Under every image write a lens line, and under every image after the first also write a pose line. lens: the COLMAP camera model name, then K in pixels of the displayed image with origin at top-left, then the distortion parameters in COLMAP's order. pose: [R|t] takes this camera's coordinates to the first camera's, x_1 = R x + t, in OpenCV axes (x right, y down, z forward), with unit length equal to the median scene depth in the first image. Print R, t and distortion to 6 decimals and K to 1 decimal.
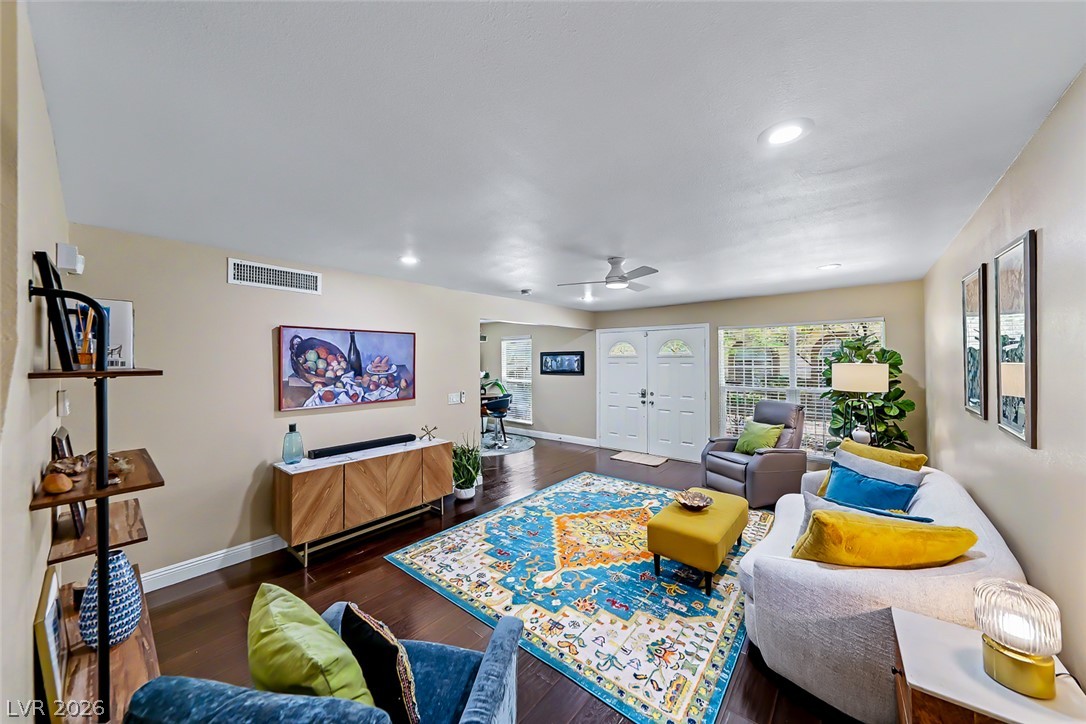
lens RADIAL K [[378.0, 0, 538.9], [0, 378.0, 352.1], [0, 0, 1]] dist [0.001106, 0.001783]
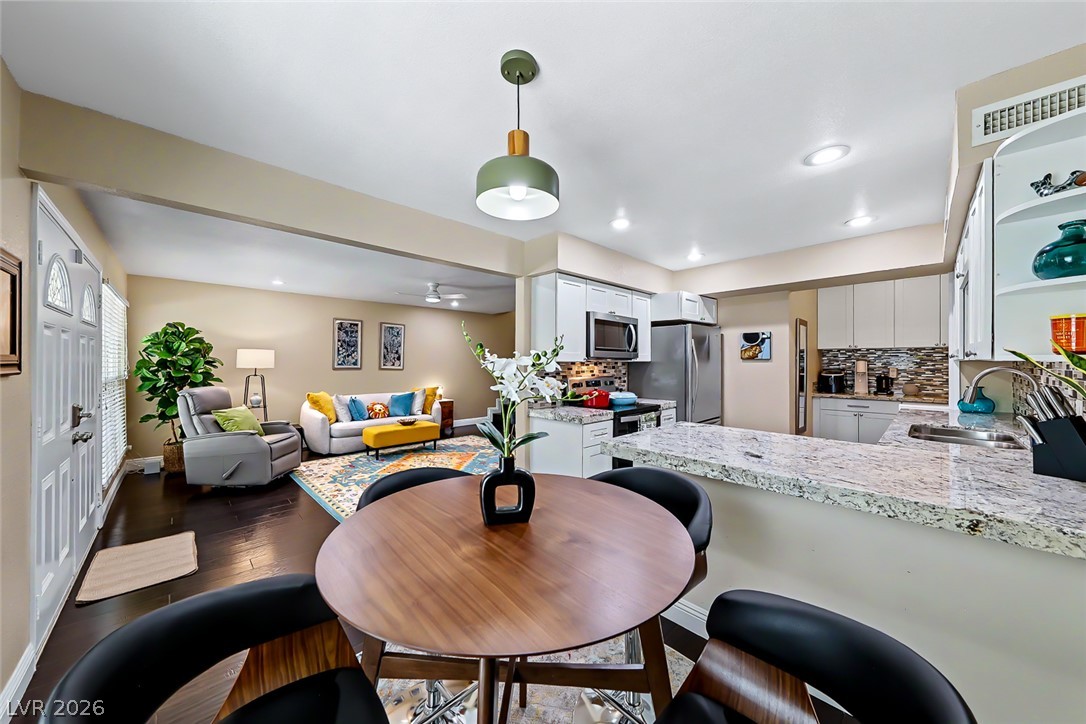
lens RADIAL K [[378.0, 0, 544.4], [0, 378.0, 355.4], [0, 0, 1]] dist [0.001106, 0.001783]
pose [[-0.996173, 0.008347, 0.087003, -0.350575], [0.004375, 0.998944, -0.045746, 0.116939], [-0.087292, -0.045190, -0.995157, 2.232016]]
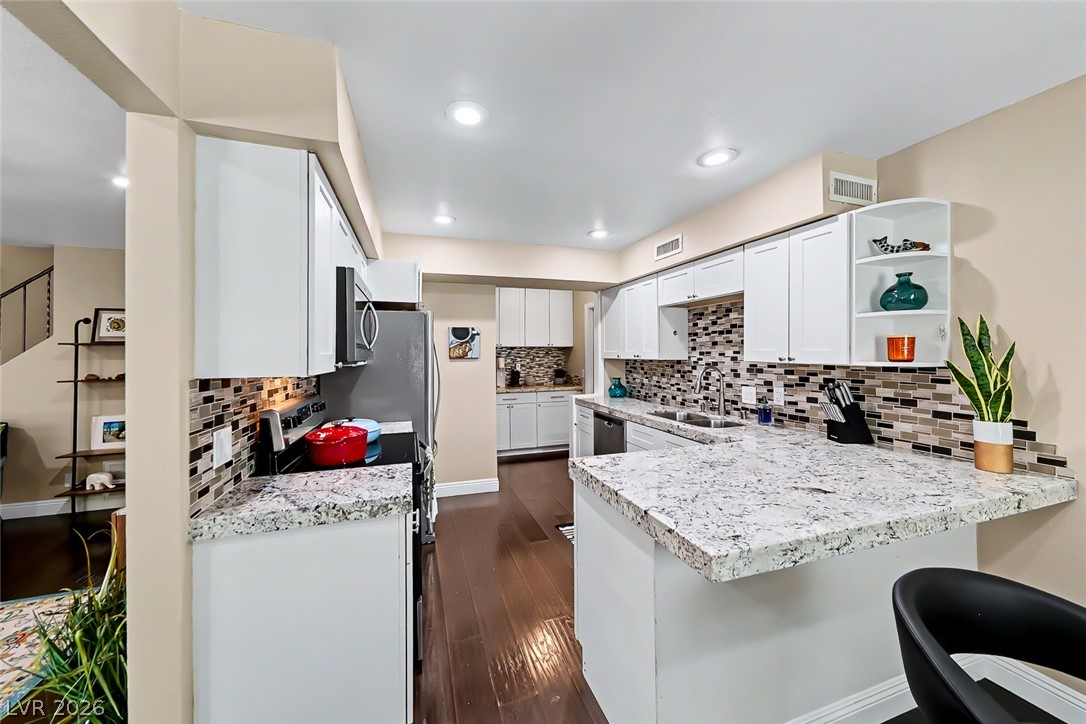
lens RADIAL K [[378.0, 0, 541.8], [0, 378.0, 353.9], [0, 0, 1]] dist [0.001106, 0.001783]
pose [[-0.506116, 0.010012, -0.862407, -0.116669], [0.032374, 0.999448, -0.007396, 0.081230], [0.861858, -0.031662, -0.506161, 1.712808]]
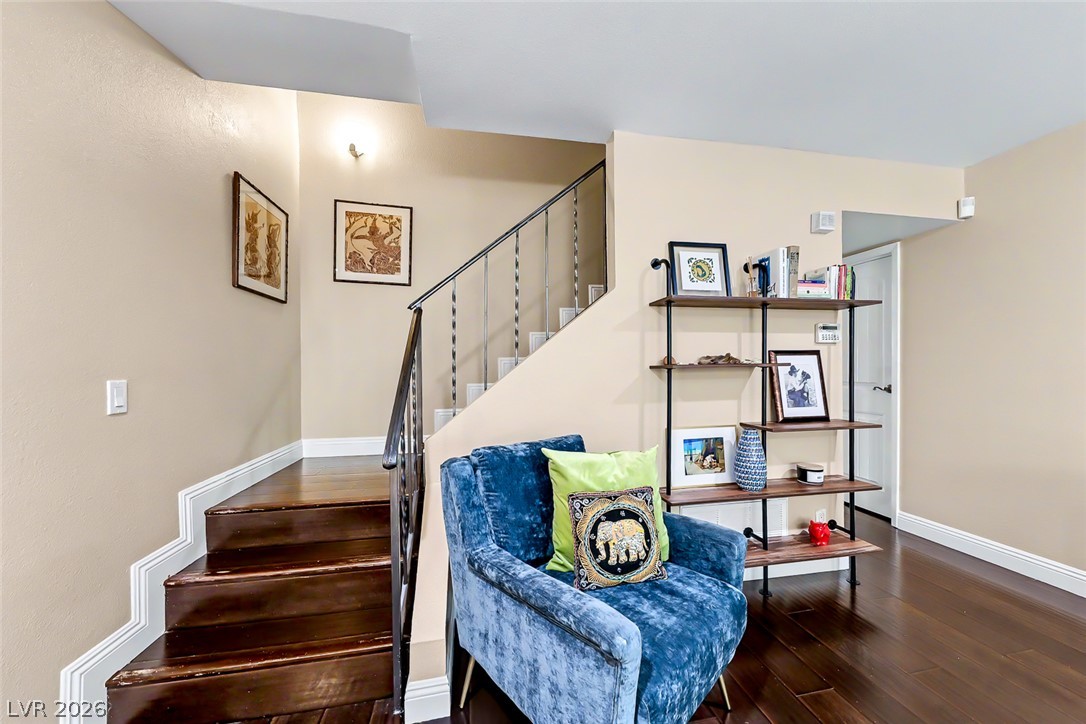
lens RADIAL K [[378.0, 0, 545.3], [0, 378.0, 369.6], [0, 0, 1]] dist [0.001106, 0.001783]
pose [[-0.619378, 0.022317, -0.784776, 0.170261], [0.034254, 0.999412, 0.001386, 0.101185], [0.784345, -0.026024, -0.619778, 0.472298]]
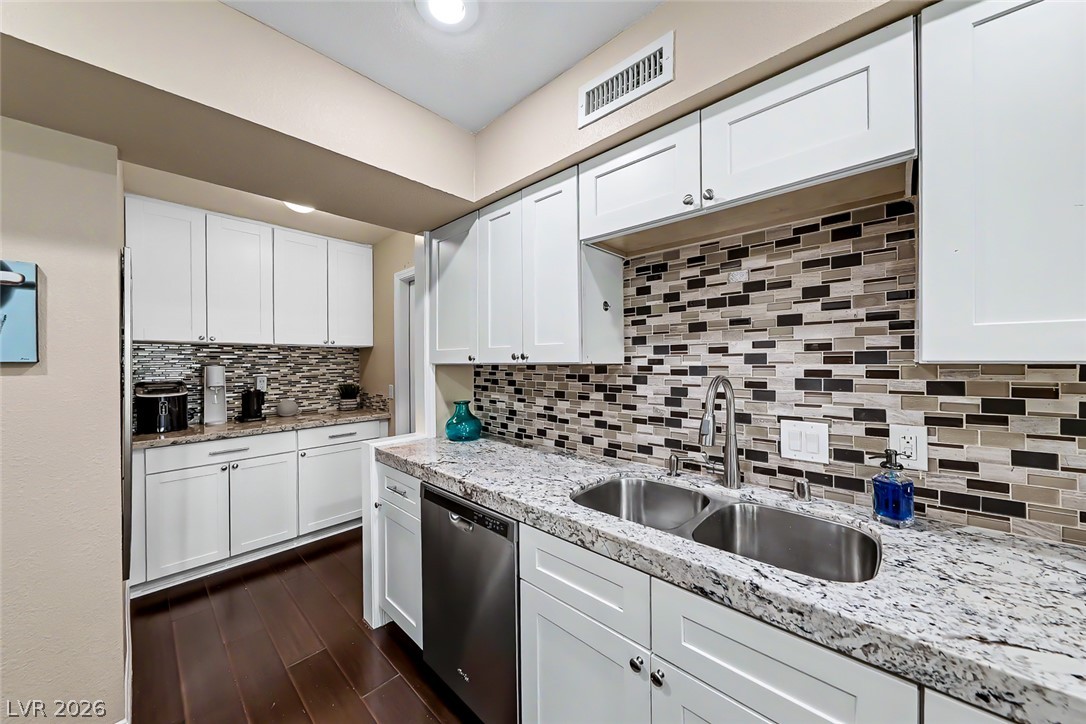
lens RADIAL K [[378.0, 0, 535.8], [0, 378.0, 362.1], [0, 0, 1]] dist [0.001106, 0.001783]
pose [[-0.049013, 0.002110, -0.998796, -0.631439], [0.033564, 0.999436, 0.000464, 0.094489], [0.998234, -0.033501, -0.049056, 1.472477]]
